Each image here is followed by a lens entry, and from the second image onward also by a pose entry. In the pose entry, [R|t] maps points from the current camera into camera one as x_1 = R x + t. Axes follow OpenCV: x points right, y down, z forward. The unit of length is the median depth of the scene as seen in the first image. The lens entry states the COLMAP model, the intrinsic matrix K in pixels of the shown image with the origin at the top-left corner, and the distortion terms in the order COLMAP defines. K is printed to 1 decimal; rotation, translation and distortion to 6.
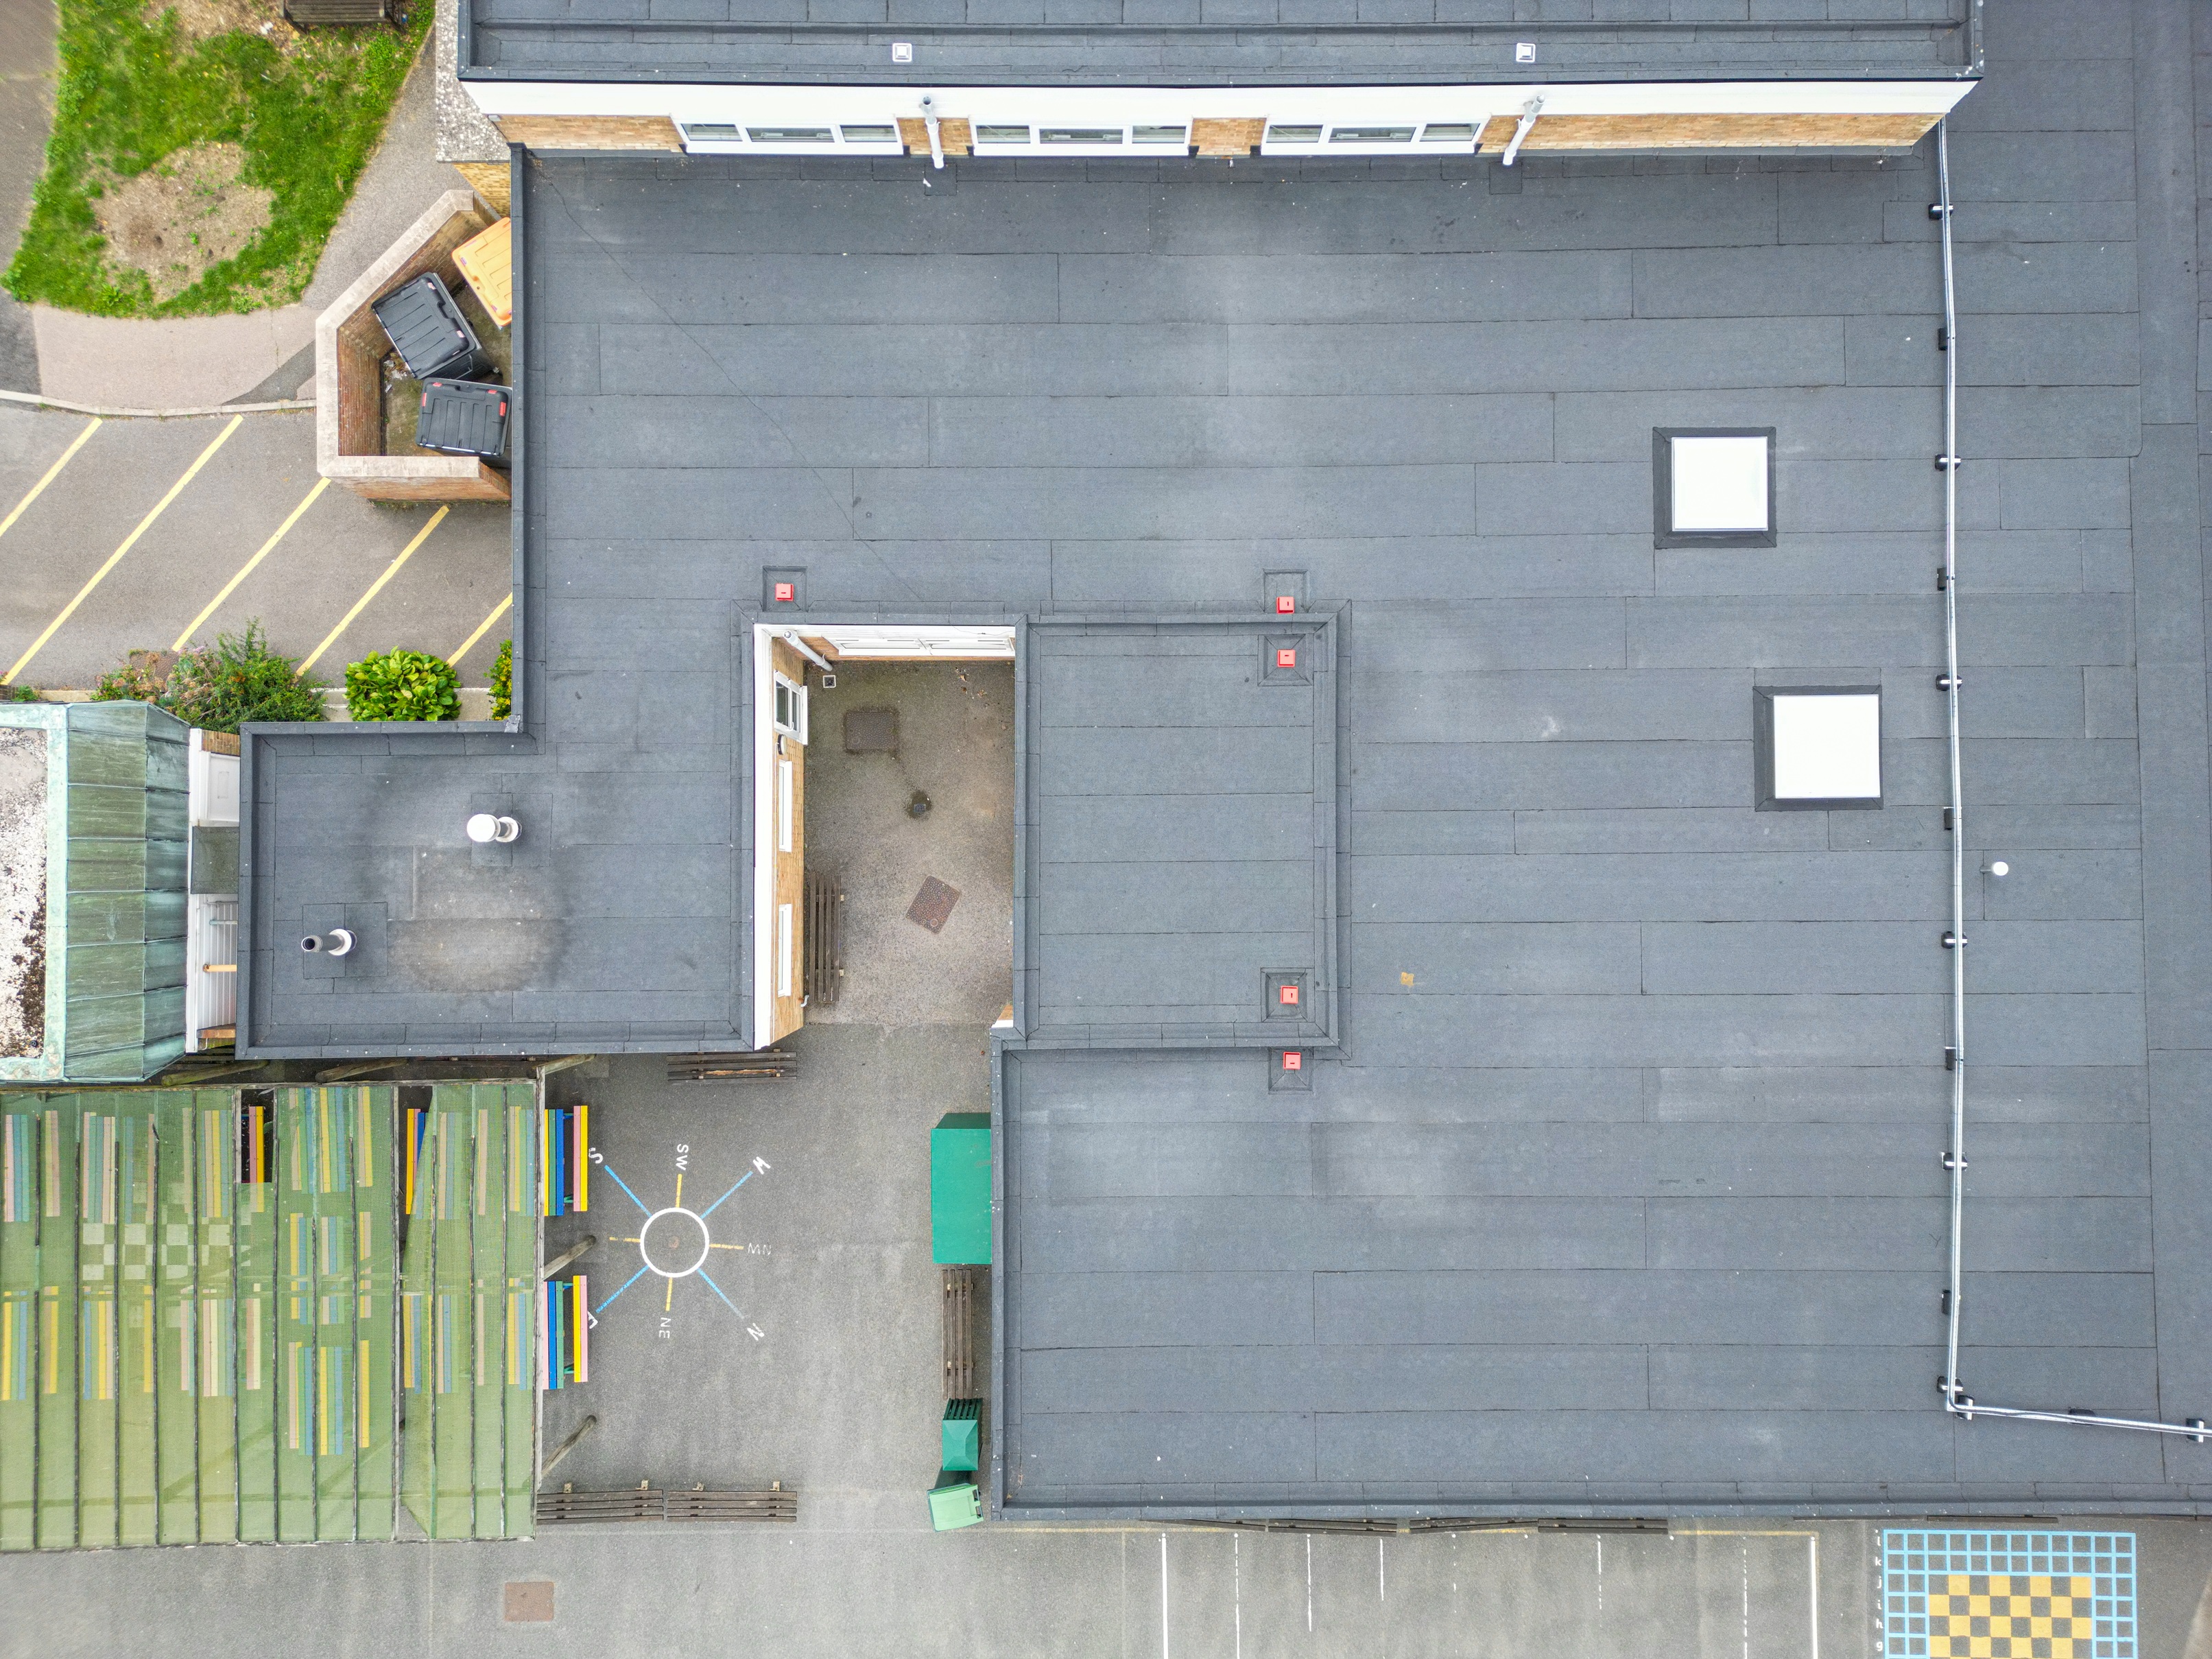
lens RADIAL K [[1523.5, 0, 1106.0], [0, 1523.5, 829.5], [0, 0, 1]] dist [0.064963, -0.045799]
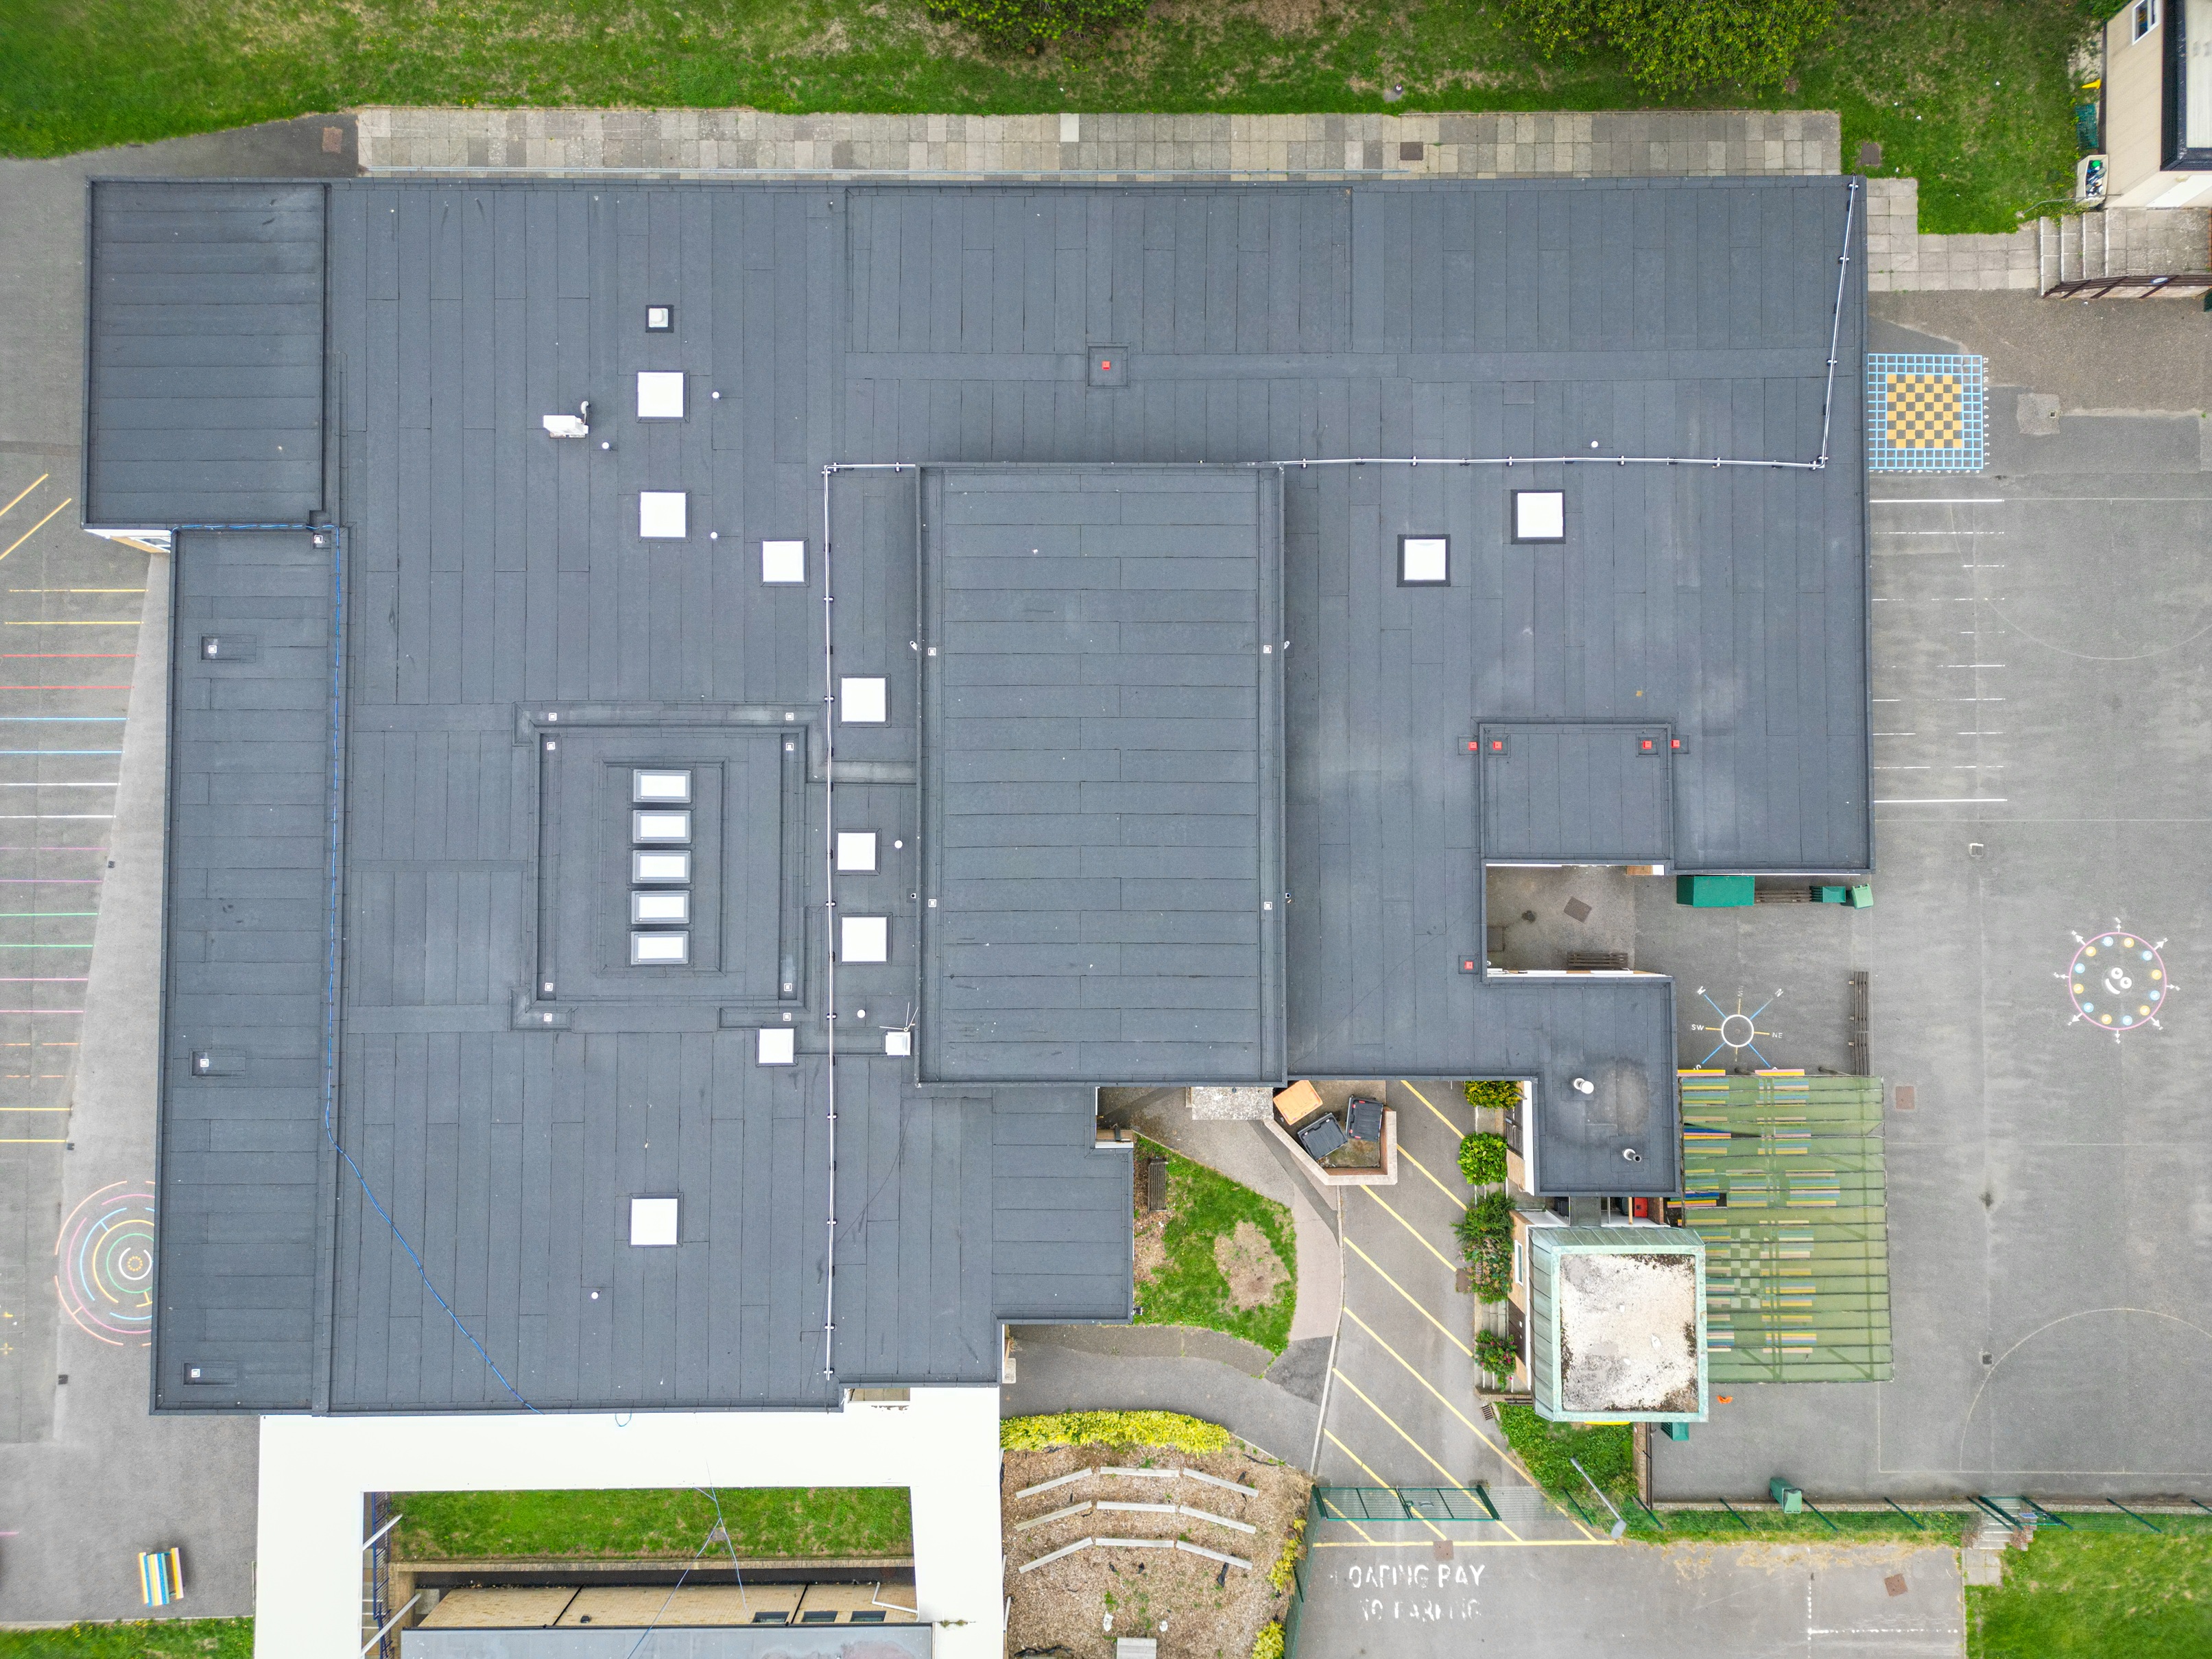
lens RADIAL K [[1551.9, 0, 1106.0], [0, 1551.9, 829.5], [0, 0, 1]] dist [0.098936, -0.135401]
pose [[0.003356, -0.999666, 0.025638, -0.068200], [0.999576, 0.004096, 0.028845, -0.750314], [-0.028940, 0.025530, 0.999255, -1.291267]]
